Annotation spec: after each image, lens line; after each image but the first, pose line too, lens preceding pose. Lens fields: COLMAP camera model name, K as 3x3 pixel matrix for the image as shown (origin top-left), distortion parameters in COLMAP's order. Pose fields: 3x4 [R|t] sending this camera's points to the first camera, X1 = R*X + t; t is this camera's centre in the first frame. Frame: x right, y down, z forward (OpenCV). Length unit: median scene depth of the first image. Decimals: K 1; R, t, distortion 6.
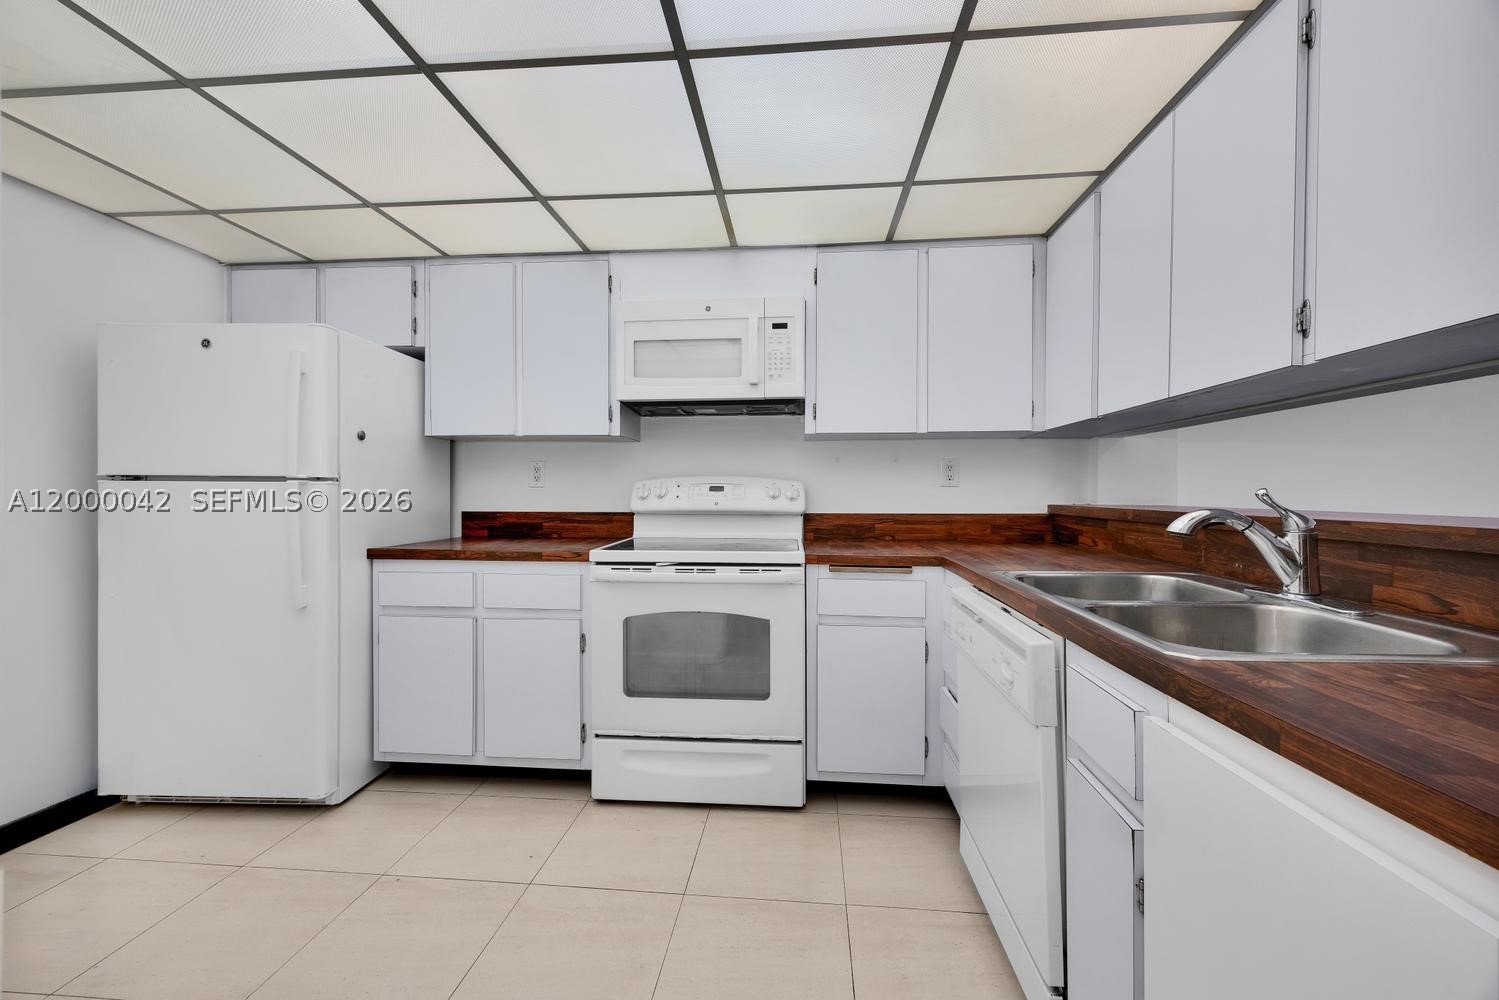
lens RADIAL K [[580.8, 0, 753.1], [0, 580.8, 495.9], [0, 0, 1]] dist [-0.002056, 0.000385]
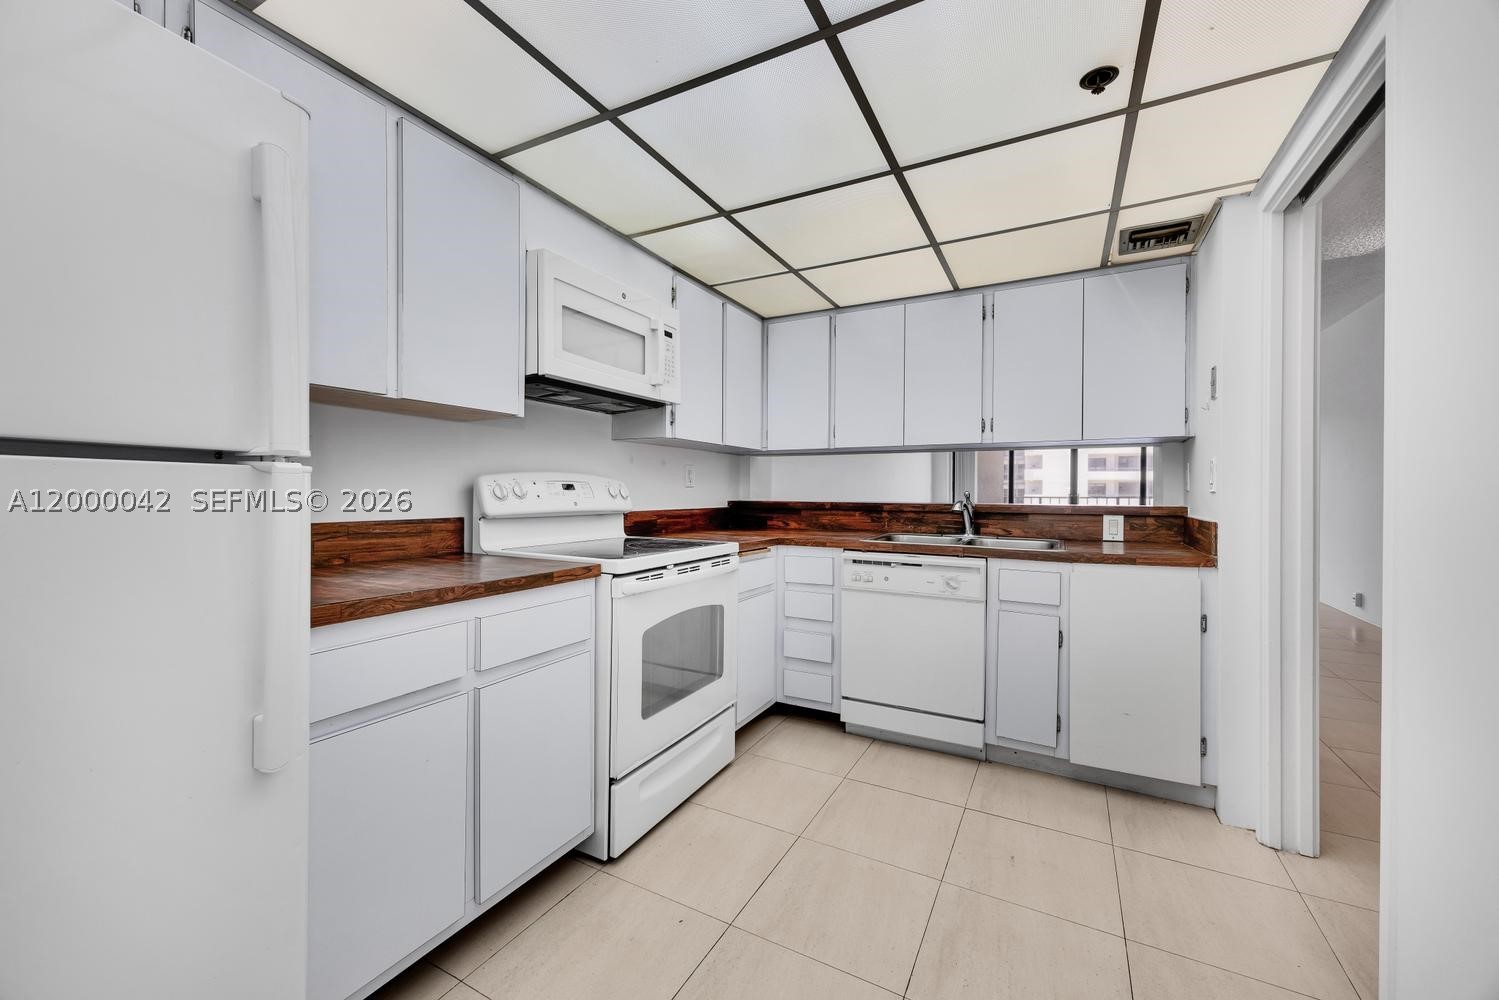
lens RADIAL K [[580.8, 0, 748.4], [0, 580.8, 495.3], [0, 0, 1]] dist [-0.002056, 0.000385]
pose [[0.403153, -0.003379, 0.915126, -0.820014], [0.000201, 0.999993, 0.003604, -0.003025], [-0.915132, -0.001269, 0.403151, 0.416323]]
